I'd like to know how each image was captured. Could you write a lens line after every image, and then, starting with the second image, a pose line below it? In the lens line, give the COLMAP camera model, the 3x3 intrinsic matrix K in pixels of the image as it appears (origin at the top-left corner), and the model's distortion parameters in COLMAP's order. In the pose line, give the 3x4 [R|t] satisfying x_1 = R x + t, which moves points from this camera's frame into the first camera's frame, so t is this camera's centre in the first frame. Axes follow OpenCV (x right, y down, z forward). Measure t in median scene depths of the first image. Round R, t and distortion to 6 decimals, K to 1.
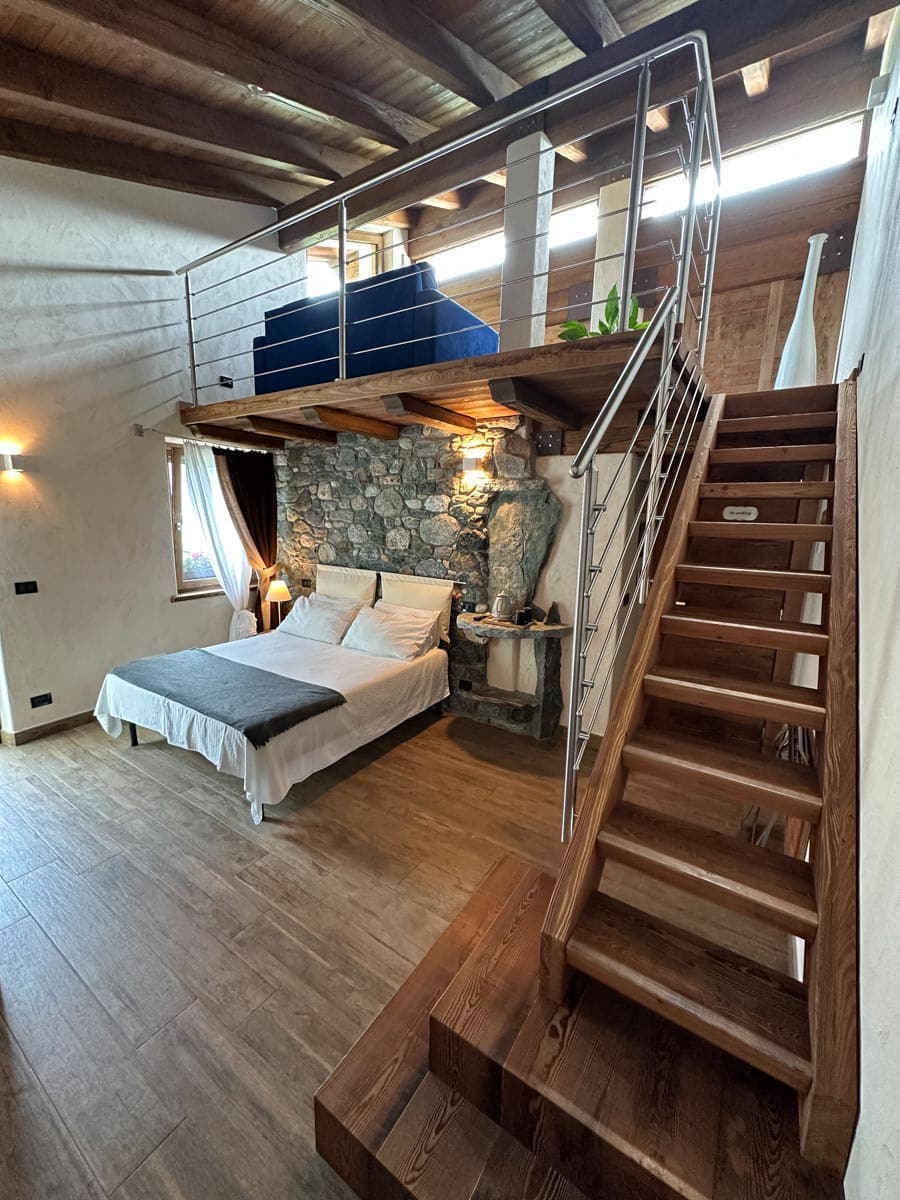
lens RADIAL K [[478.8, 0, 451.8], [0, 478.8, 599.2], [0, 0, 1]] dist [-0.003160, 0.000683]
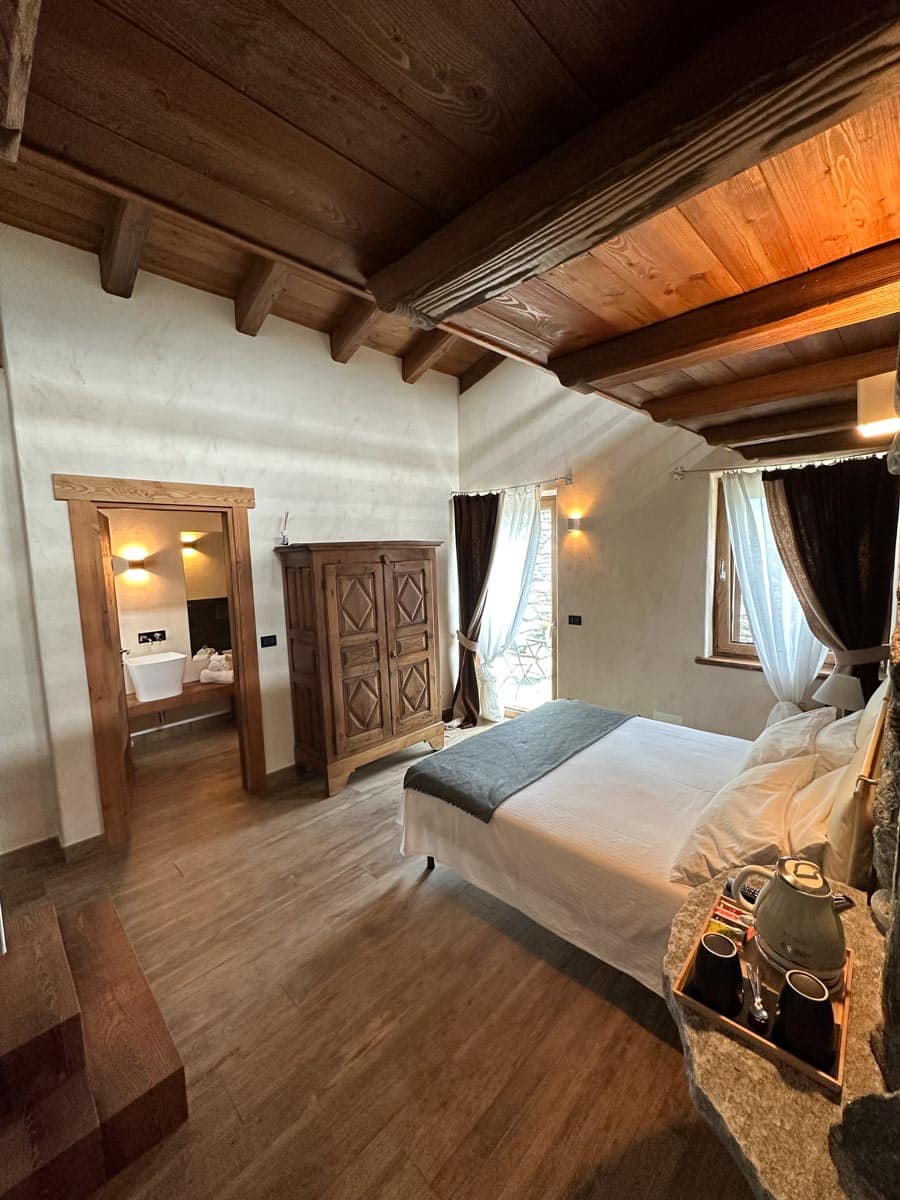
lens RADIAL K [[478.8, 0, 458.3], [0, 478.8, 601.0], [0, 0, 1]] dist [-0.003160, 0.000683]
pose [[-0.196042, 0.087801, -0.976657, 0.431970], [-0.146647, 0.982158, 0.117731, -0.182593], [0.969568, 0.166304, -0.179668, 0.926843]]
